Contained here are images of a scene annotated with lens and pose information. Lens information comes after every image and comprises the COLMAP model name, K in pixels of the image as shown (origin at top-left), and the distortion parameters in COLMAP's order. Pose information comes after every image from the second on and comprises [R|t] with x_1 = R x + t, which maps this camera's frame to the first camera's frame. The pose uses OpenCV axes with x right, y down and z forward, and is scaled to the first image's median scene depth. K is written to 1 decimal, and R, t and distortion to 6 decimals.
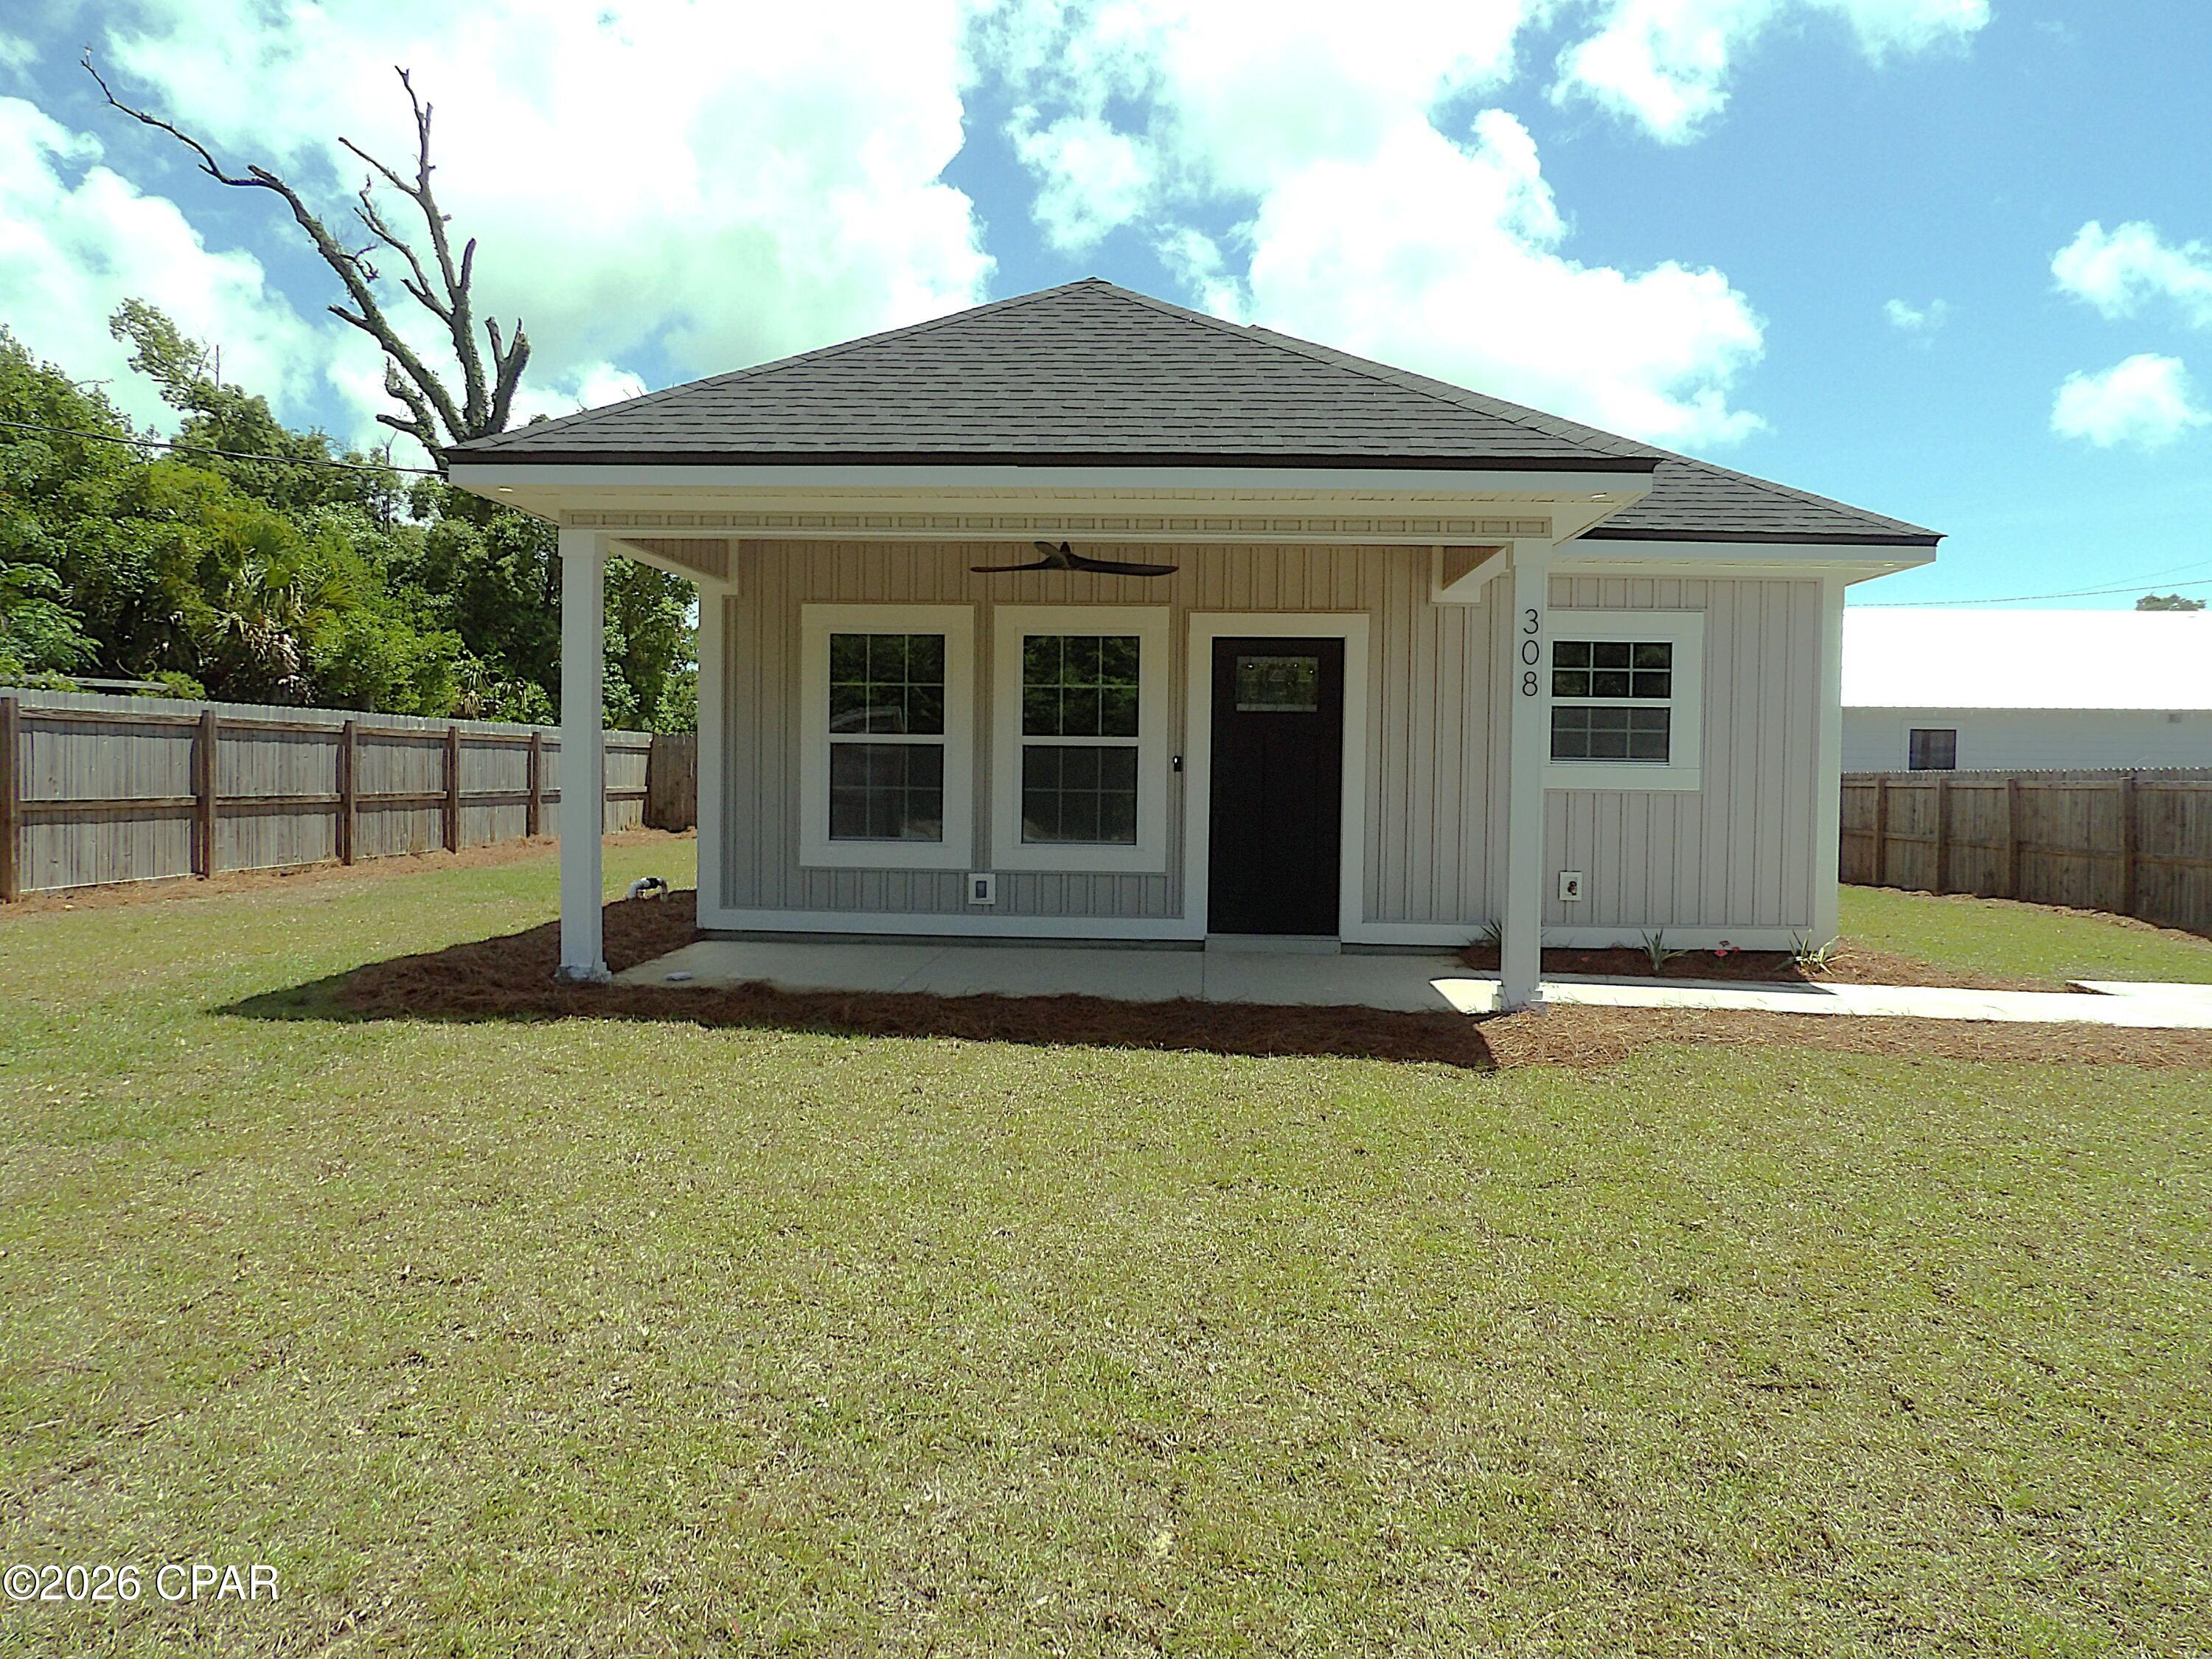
lens RADIAL K [[1555.0, 0, 1106.0], [0, 1555.0, 829.5], [0, 0, 1]] dist [0.007632, 0.005863]
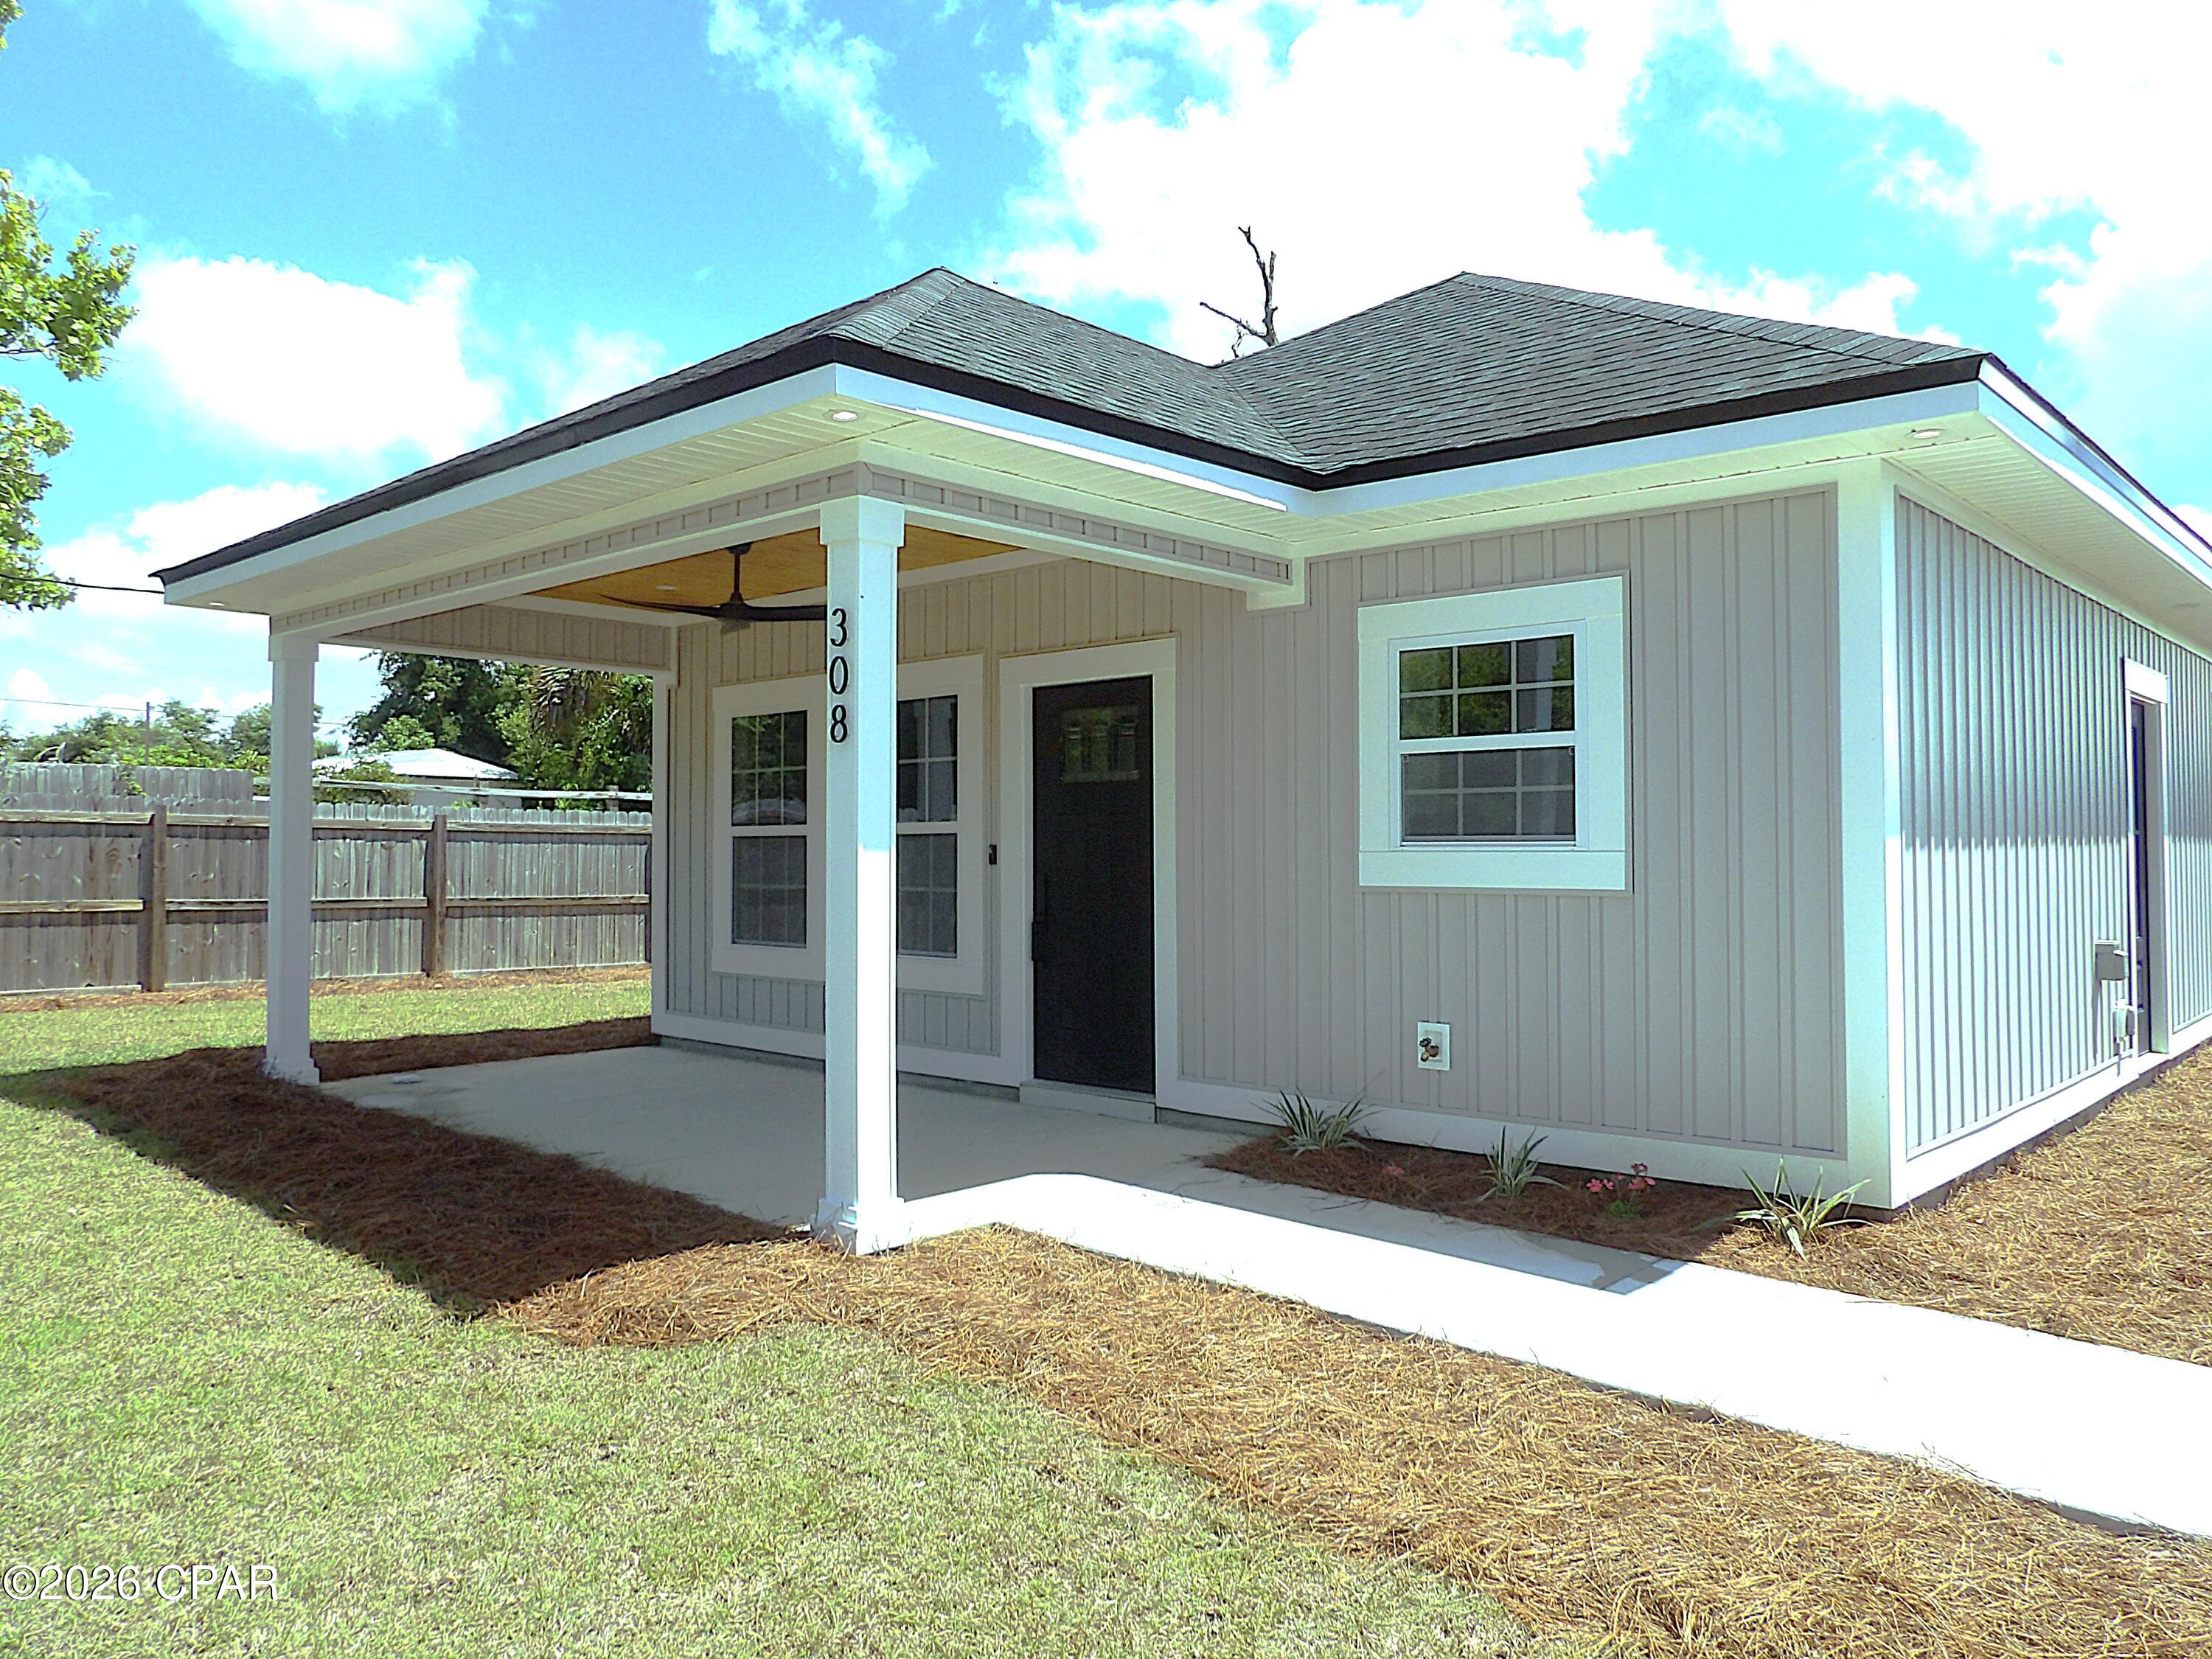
lens RADIAL K [[1579.5, 0, 1118.4], [0, 1579.5, 817.9], [0, 0, 1]] dist [-0.042111, 0.043473]
pose [[0.774882, -0.028458, -0.631465, 0.583604], [-0.016307, 0.997754, -0.064975, -0.010962], [0.631895, 0.060646, 0.772677, 0.433294]]
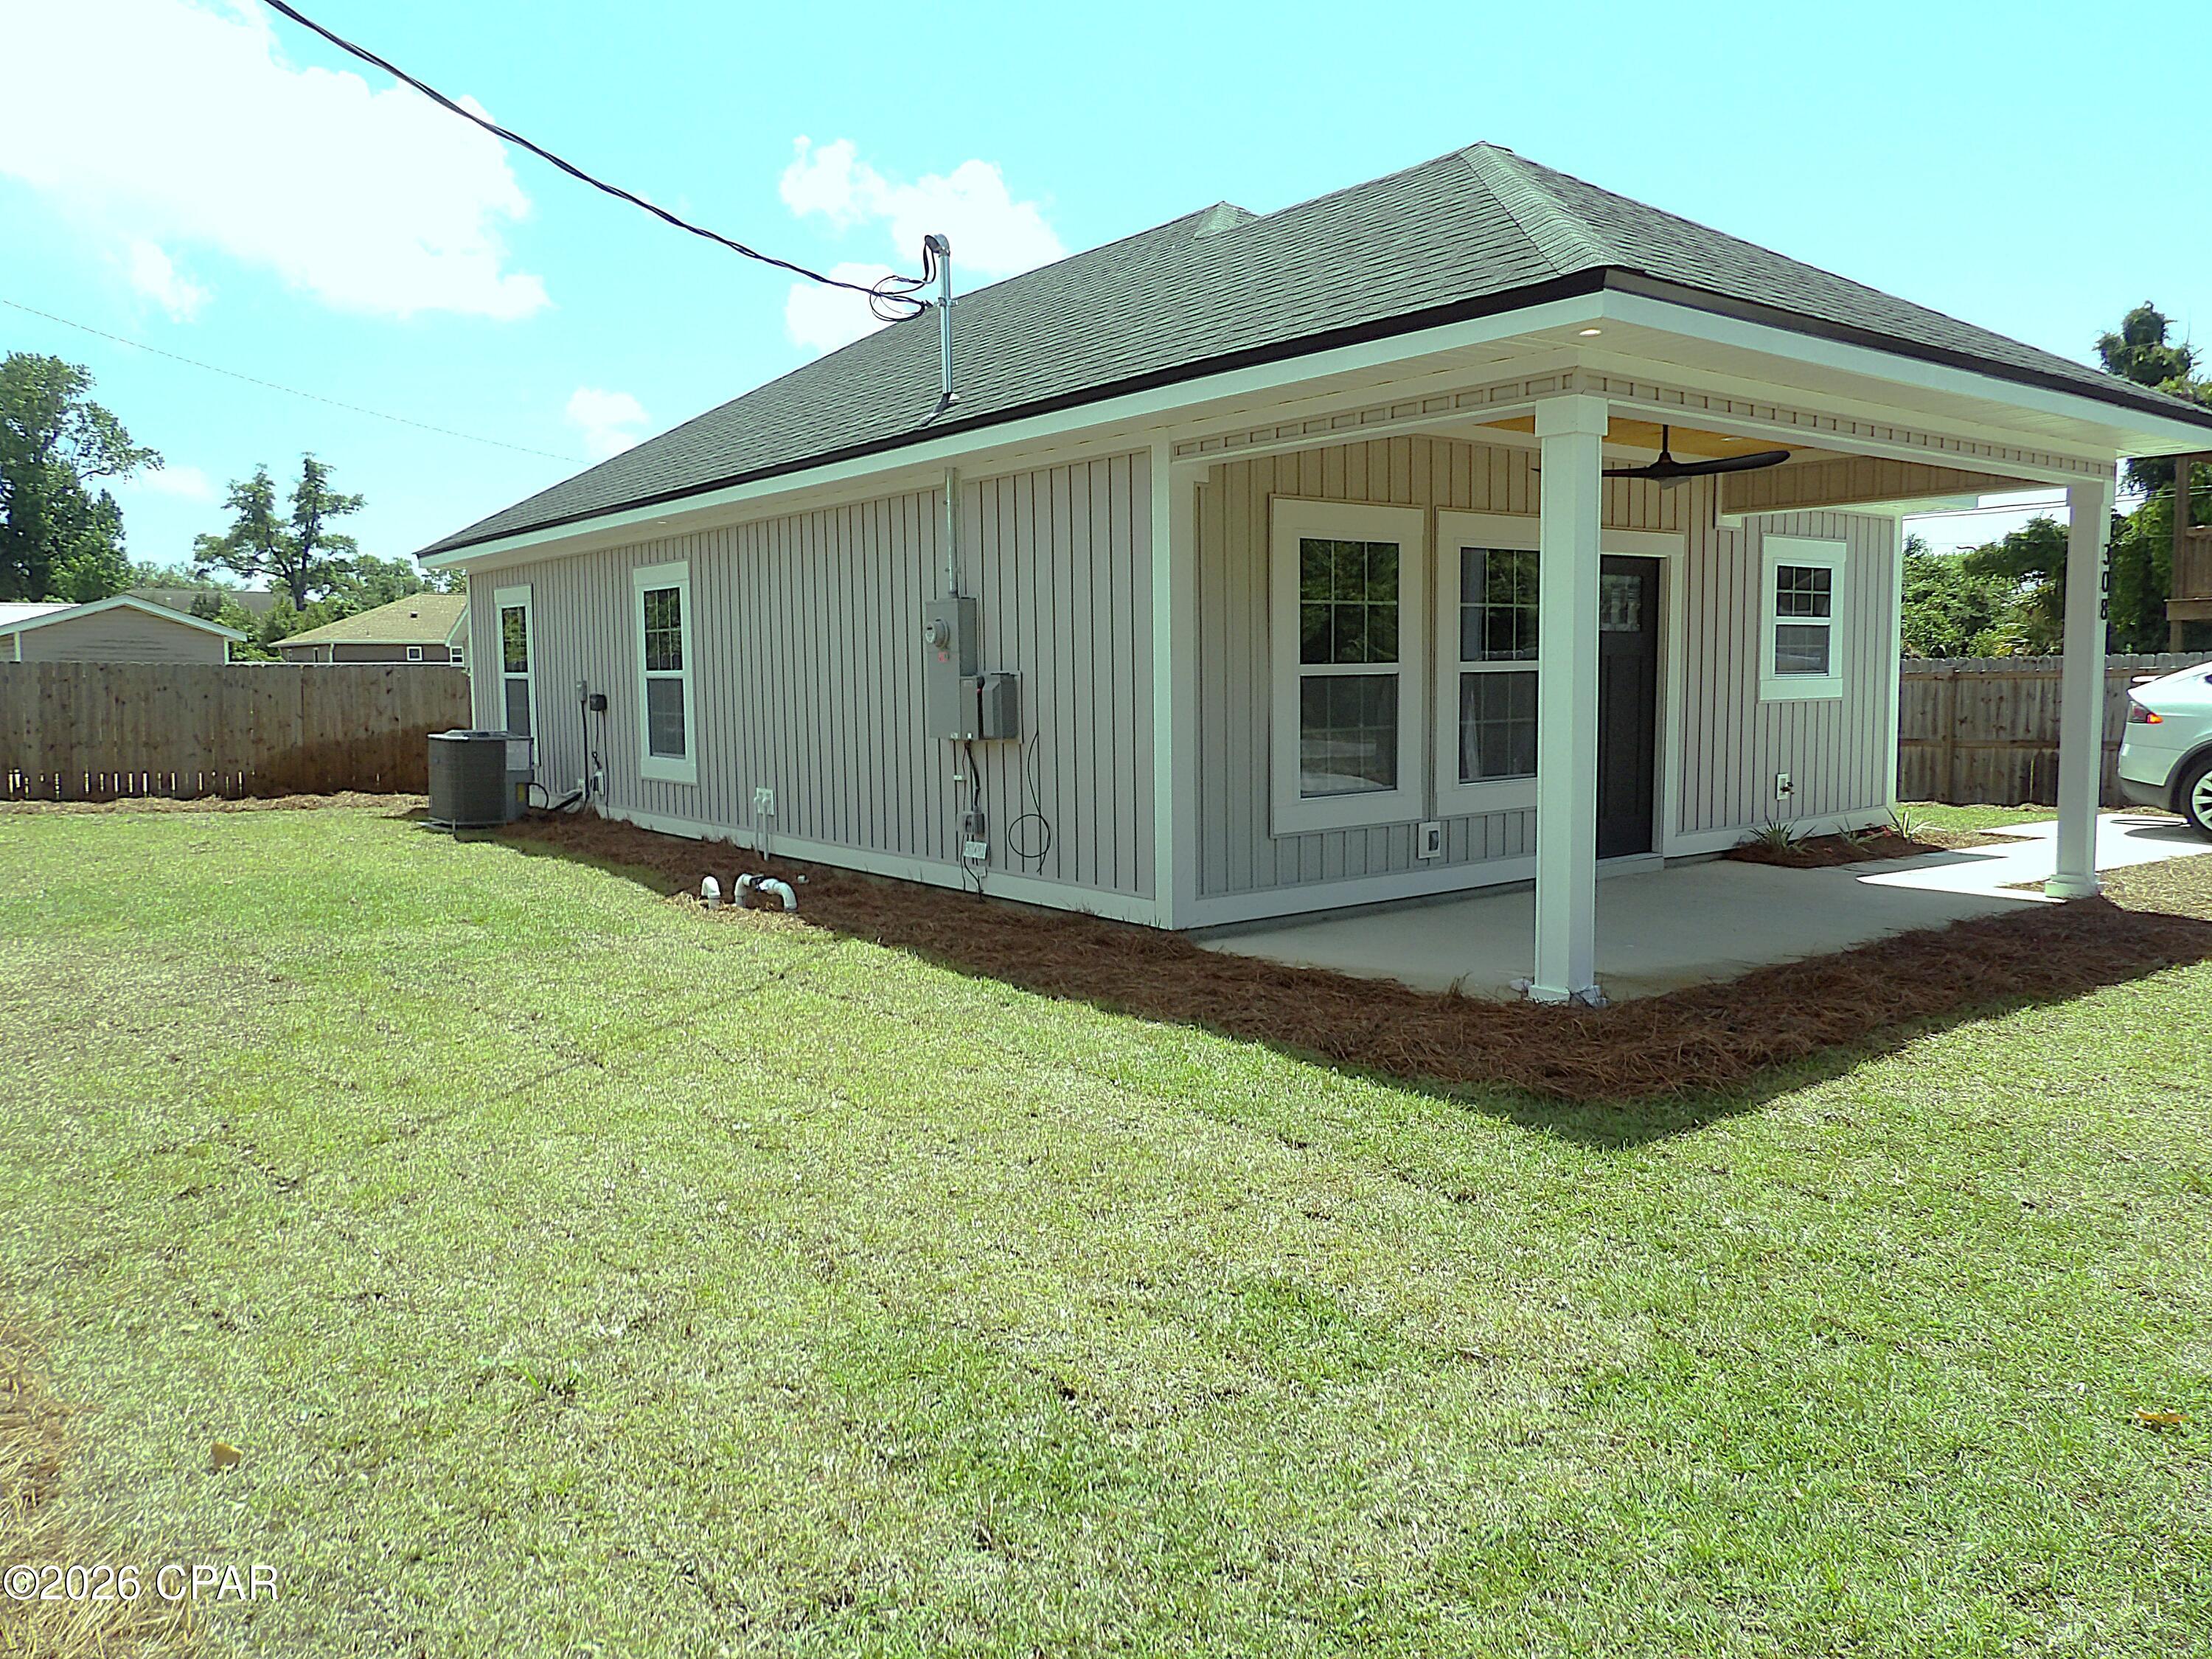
lens RADIAL K [[1579.5, 0, 1118.4], [0, 1579.5, 817.9], [0, 0, 1]] dist [-0.042111, 0.043473]
pose [[0.752498, -0.089932, 0.652425, -0.785118], [0.035809, 0.994755, 0.095818, -0.064827], [-0.657620, -0.048741, 0.751772, 0.454158]]
